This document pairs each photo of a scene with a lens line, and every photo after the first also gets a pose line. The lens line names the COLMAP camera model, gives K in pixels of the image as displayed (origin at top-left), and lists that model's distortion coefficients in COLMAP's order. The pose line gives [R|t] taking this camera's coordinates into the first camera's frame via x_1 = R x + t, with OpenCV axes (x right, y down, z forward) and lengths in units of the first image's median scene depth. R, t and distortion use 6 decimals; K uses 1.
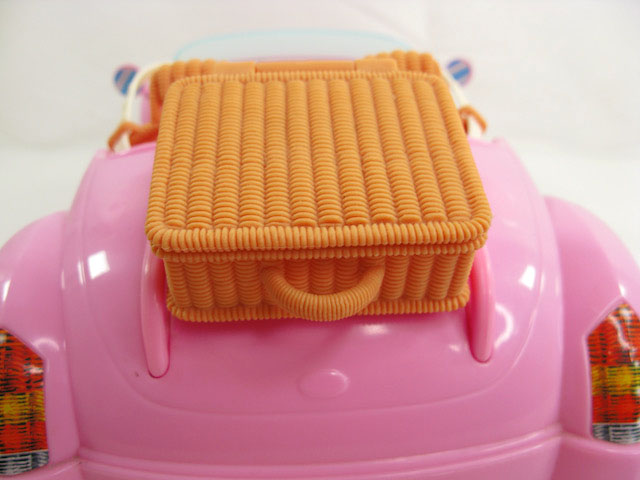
lens RADIAL K [[630.9, 0, 320.0], [0, 630.9, 240.0], [0, 0, 1]] dist [-0.249537, 0.212725]
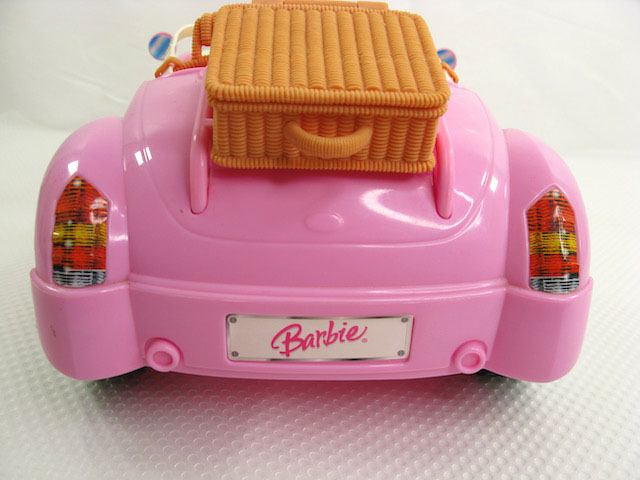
lens RADIAL K [[630.9, 0, 320.0], [0, 630.9, 240.0], [0, 0, 1]] dist [-0.249537, 0.212725]
pose [[0.998586, 0.051178, 0.014397, -0.018720], [-0.050380, 0.997417, -0.051201, 0.323354], [-0.016980, 0.050403, 0.998585, -0.322907]]
